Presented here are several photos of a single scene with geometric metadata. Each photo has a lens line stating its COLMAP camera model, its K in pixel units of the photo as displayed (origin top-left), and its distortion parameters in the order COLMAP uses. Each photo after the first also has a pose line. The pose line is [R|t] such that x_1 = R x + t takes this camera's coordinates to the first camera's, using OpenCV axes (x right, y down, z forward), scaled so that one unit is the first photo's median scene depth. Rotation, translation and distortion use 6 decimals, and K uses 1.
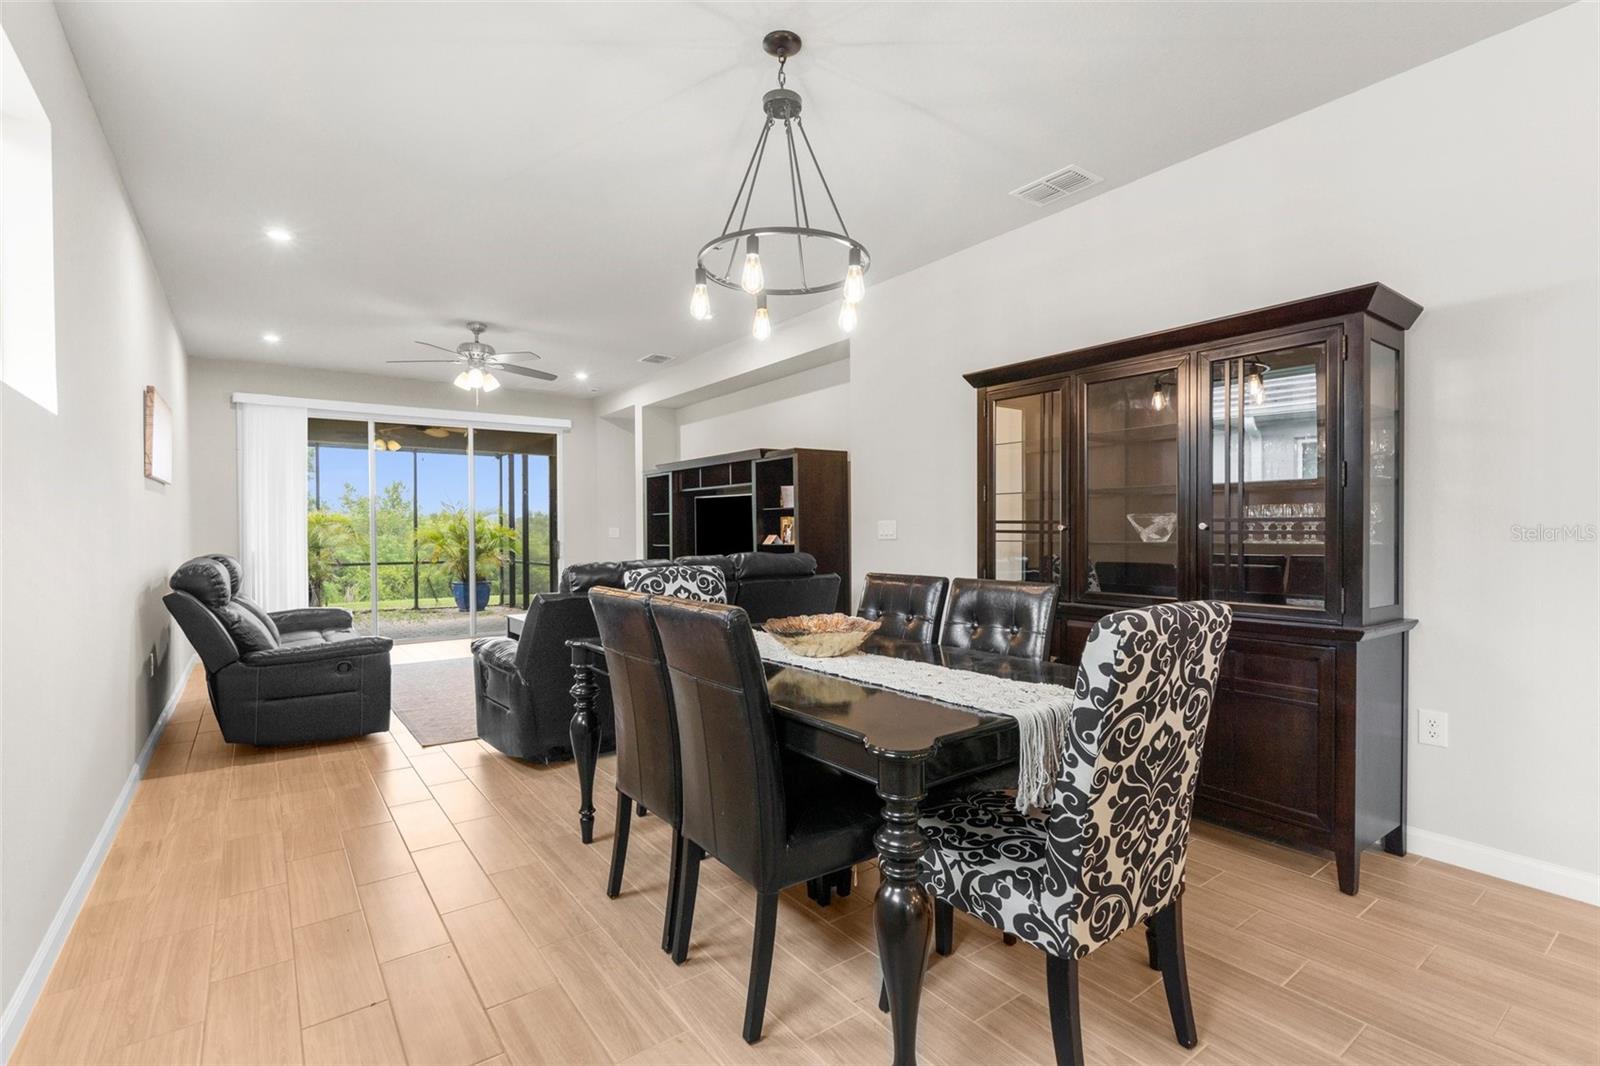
lens RADIAL K [[739.2, 0, 791.4], [0, 739.2, 535.2], [0, 0, 1]] dist [-0.007656, 0.004371]
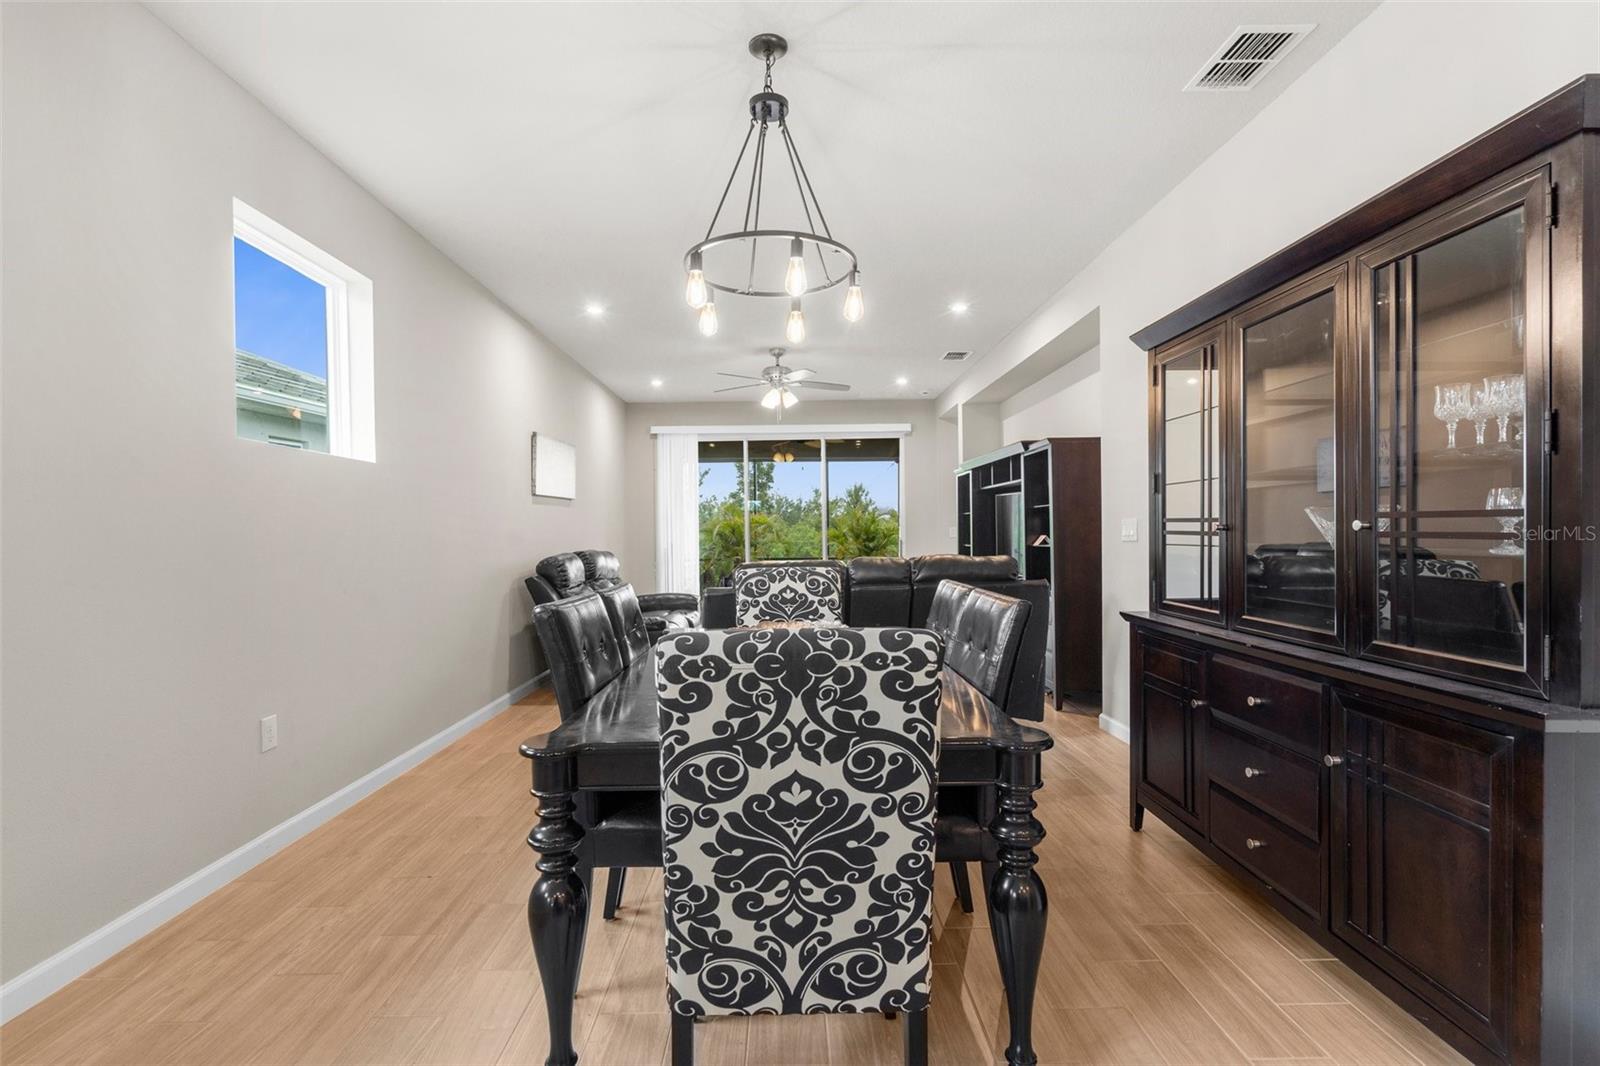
lens RADIAL K [[739.2, 0, 787.3], [0, 739.2, 537.1], [0, 0, 1]] dist [-0.007656, 0.004371]
pose [[0.813189, 0.001392, -0.581998, 0.357974], [0.001792, 0.999986, 0.004897, -0.004109], [0.581997, -0.005025, 0.813176, 0.121109]]
